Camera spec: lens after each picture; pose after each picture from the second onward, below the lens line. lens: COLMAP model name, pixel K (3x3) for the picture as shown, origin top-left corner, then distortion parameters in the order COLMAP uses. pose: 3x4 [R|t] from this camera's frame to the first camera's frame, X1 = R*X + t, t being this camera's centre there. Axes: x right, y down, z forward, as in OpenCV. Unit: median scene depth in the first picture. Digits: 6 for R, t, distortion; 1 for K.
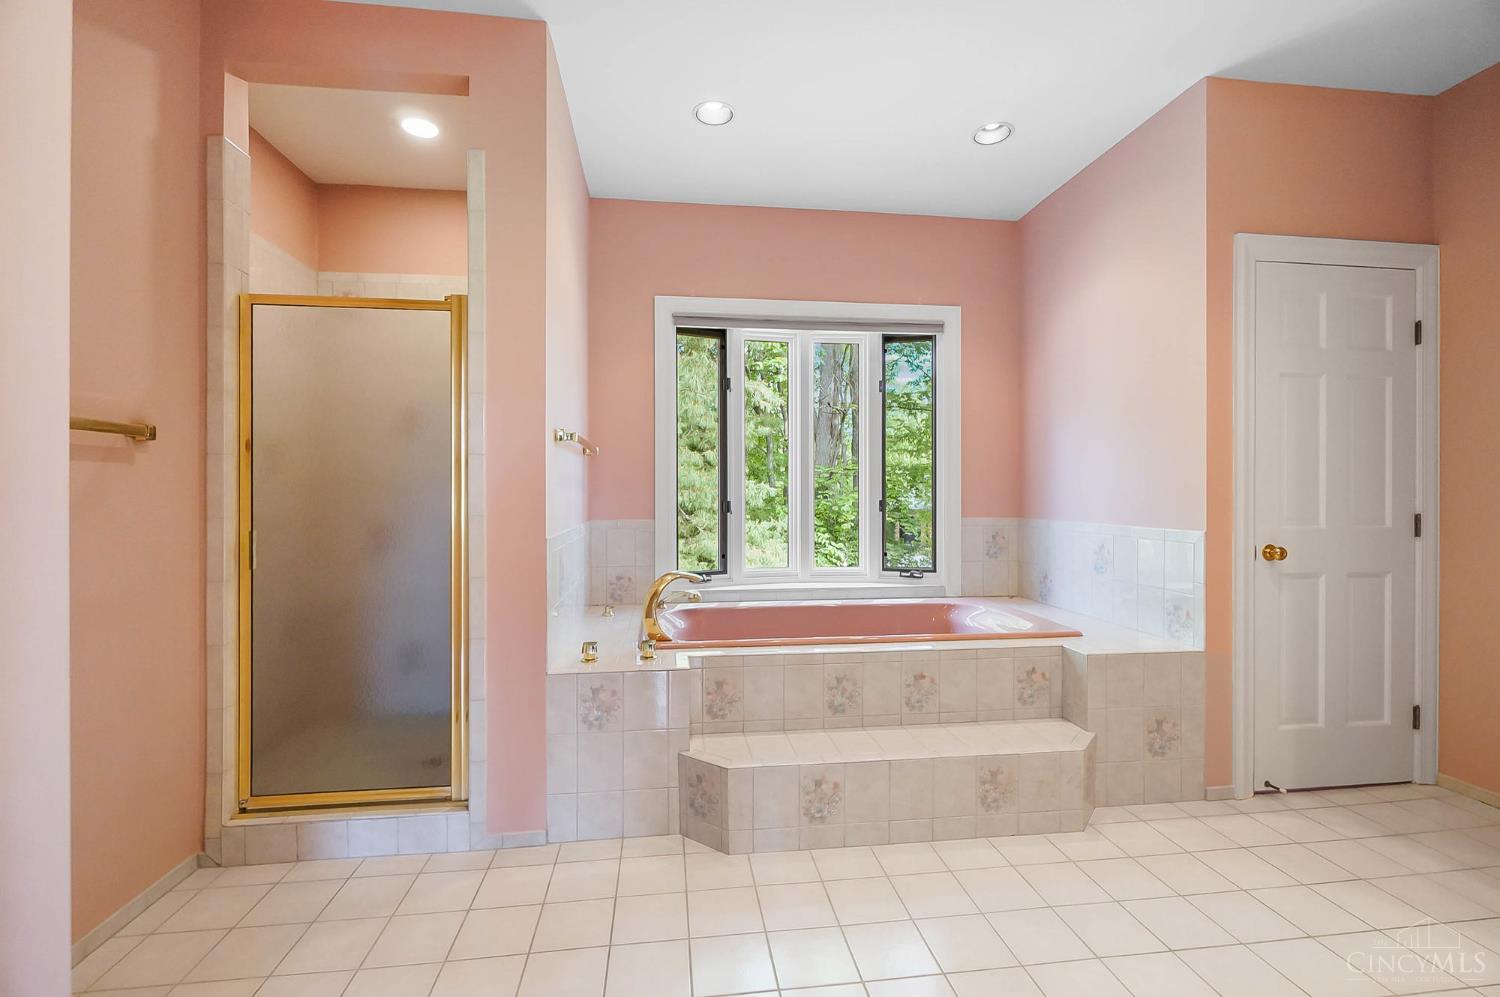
lens RADIAL K [[652.7, 0, 749.3], [0, 652.7, 495.8], [0, 0, 1]] dist [-0.003383, -0.000682]
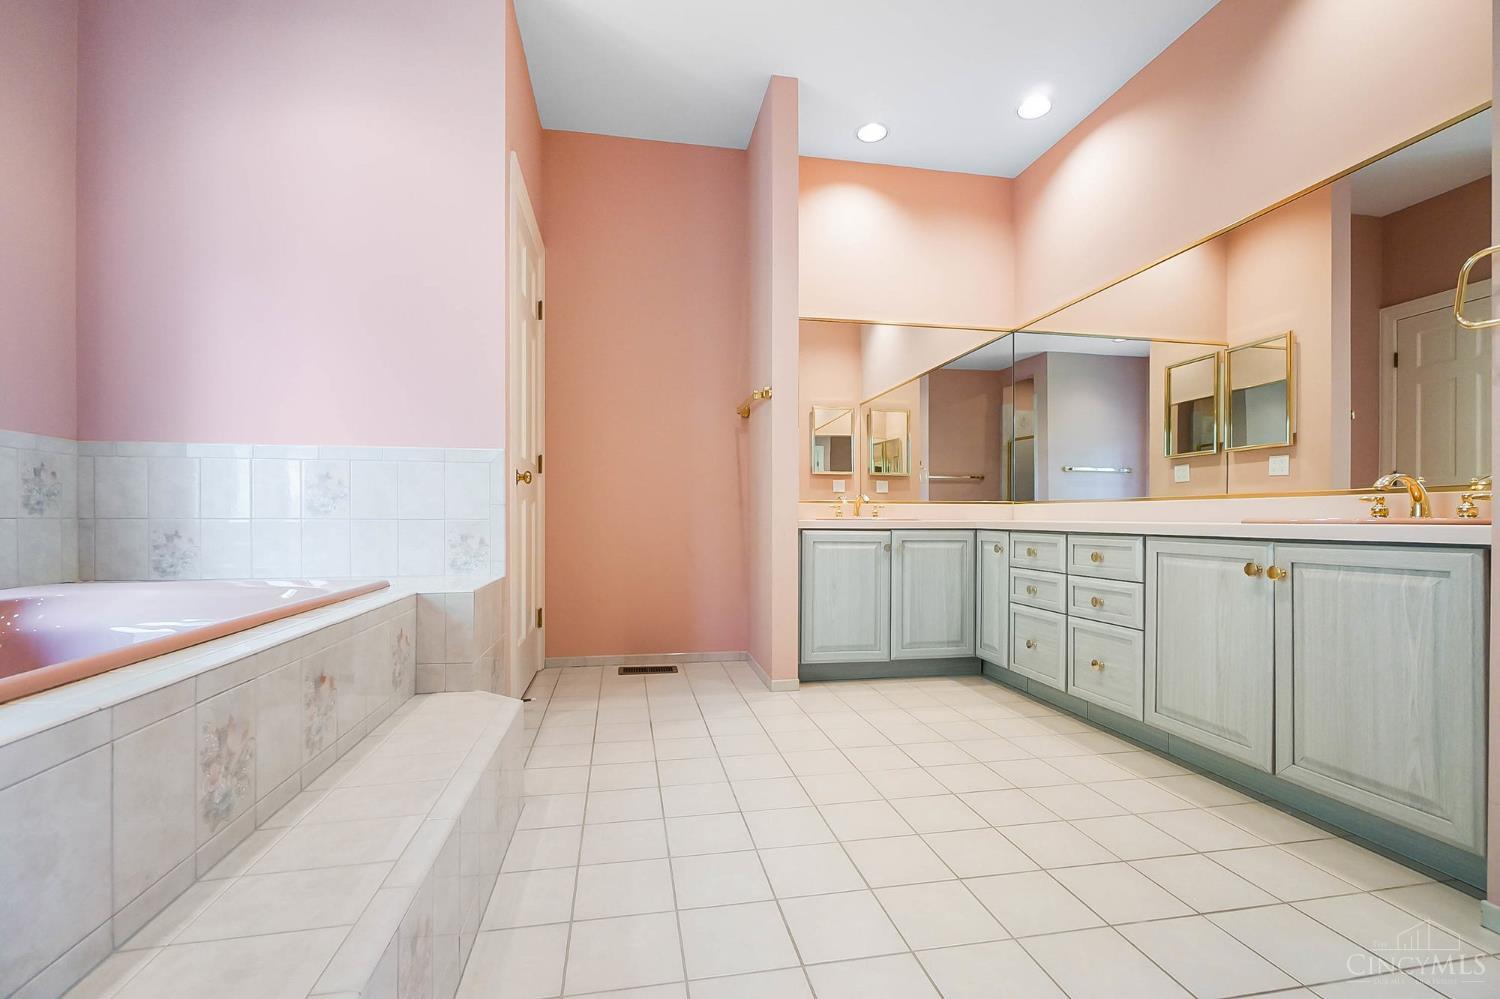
lens RADIAL K [[652.7, 0, 742.4], [0, 652.7, 510.9], [0, 0, 1]] dist [-0.003383, -0.000682]
pose [[-0.047013, 0.008605, 0.998857, -0.181478], [0.003510, 0.999958, -0.008450, 0.107785], [-0.998888, 0.003109, -0.047042, 0.494529]]
